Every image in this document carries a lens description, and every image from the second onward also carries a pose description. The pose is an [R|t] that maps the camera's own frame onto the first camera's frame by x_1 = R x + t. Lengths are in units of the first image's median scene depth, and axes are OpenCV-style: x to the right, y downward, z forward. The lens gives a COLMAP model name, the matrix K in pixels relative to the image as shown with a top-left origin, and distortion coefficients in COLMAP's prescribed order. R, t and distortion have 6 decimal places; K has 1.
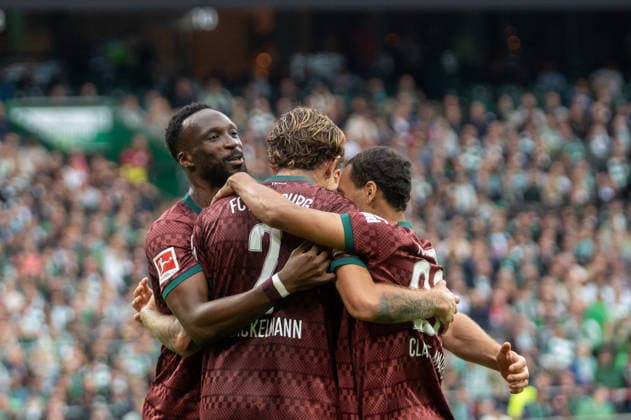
lens RADIAL K [[4277.2, 0, 315.5], [0, 4277.2, 210.0], [0, 0, 1]] dist [0.320997, -29.563086]
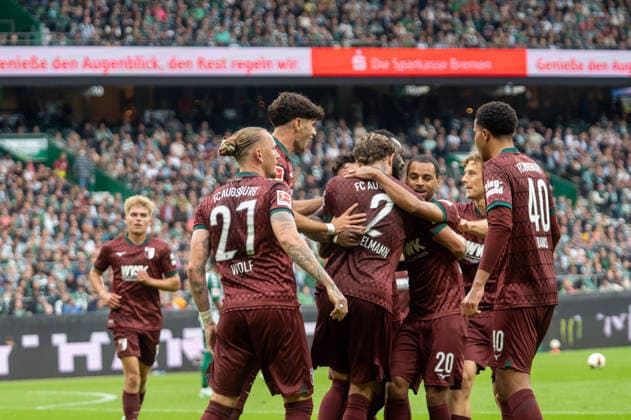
lens RADIAL K [[4277.2, 0, 315.5], [0, 4277.2, 210.0], [0, 0, 1]] dist [0.320997, -29.563086]
pose [[0.999544, 0.001139, 0.030163, 0.013232], [-0.001428, 0.999954, 0.009536, -0.010423], [-0.030151, -0.009575, 0.999500, -0.890728]]
